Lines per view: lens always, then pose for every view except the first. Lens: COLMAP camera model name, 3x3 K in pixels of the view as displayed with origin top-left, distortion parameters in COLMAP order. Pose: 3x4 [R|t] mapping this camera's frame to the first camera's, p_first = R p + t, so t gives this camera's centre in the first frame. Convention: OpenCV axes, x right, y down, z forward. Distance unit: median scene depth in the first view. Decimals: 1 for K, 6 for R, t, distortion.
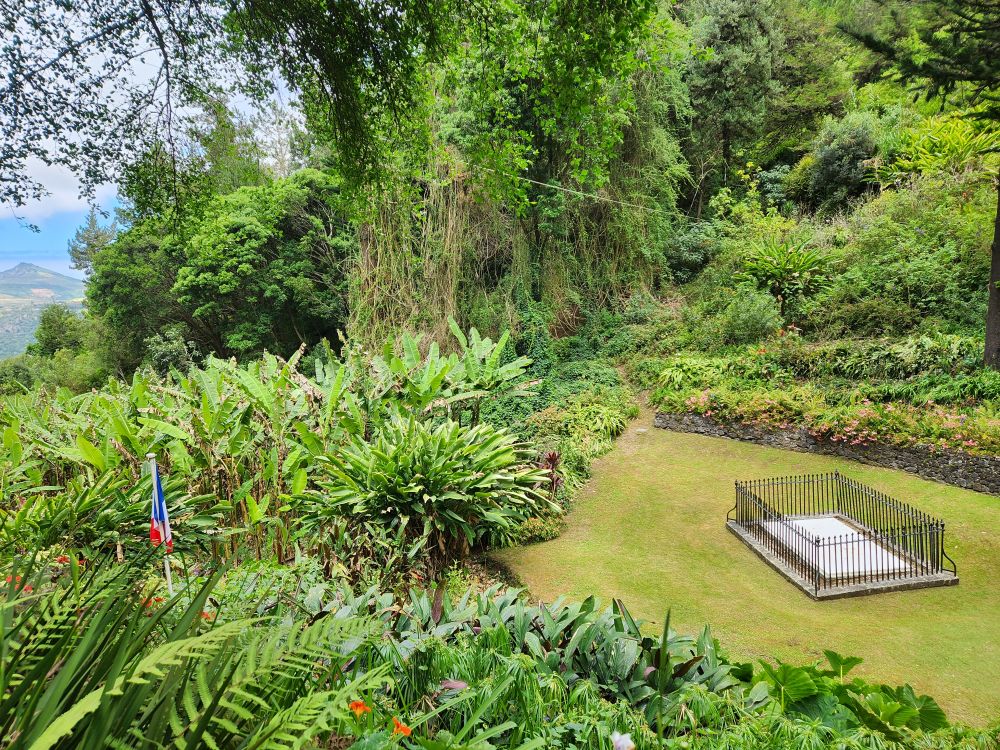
lens RADIAL K [[667.2, 0, 492.9], [0, 667.2, 381.9], [0, 0, 1]] dist [0.096648, -0.089258]
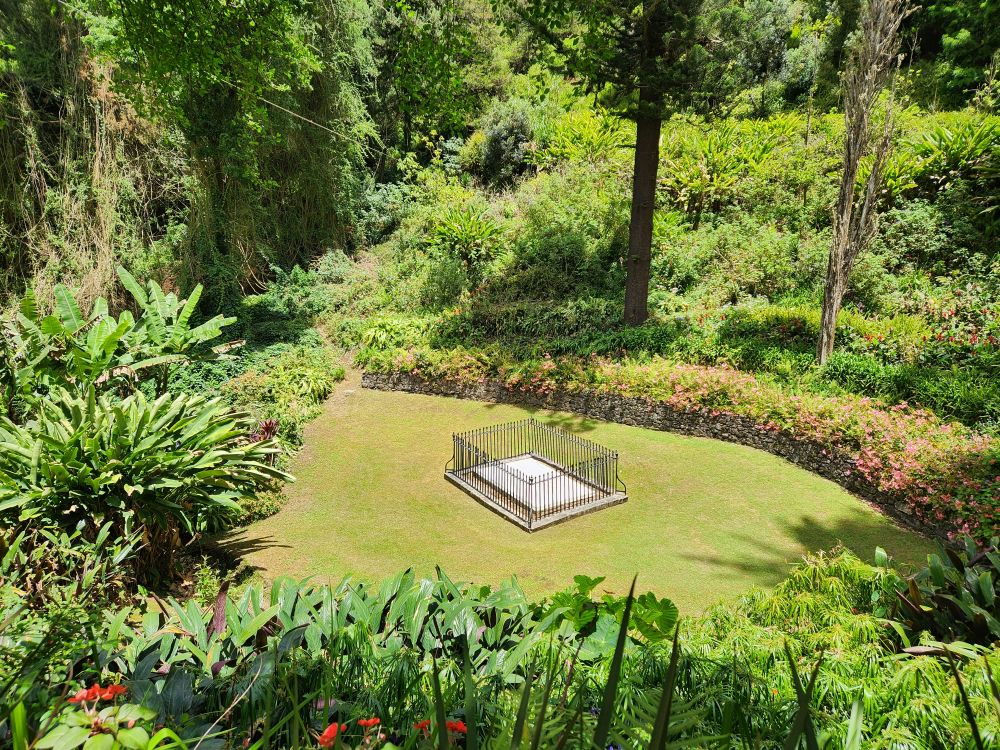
lens RADIAL K [[663.4, 0, 500.0], [0, 663.4, 375.0], [0, 0, 1]] dist [0.095253, -0.087994]
pose [[0.882782, -0.042505, 0.467855, -0.038590], [0.020443, 0.998431, 0.052133, 0.001381], [-0.469337, -0.036458, 0.882266, 0.032829]]
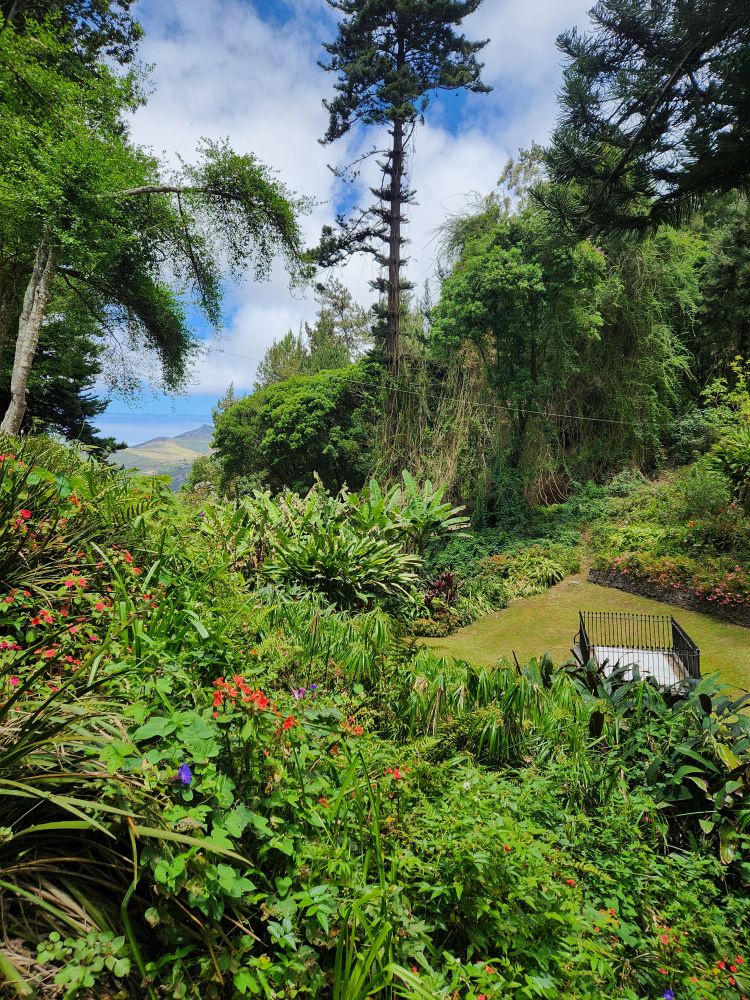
lens RADIAL K [[663.4, 0, 375.0], [0, 663.4, 500.0], [0, 0, 1]] dist [0.095253, -0.087994]
pose [[0.938782, 0.085114, -0.333833, 0.264859], [-0.112525, 0.991610, -0.063614, 0.042711], [0.325618, 0.097284, 0.940483, -0.209644]]
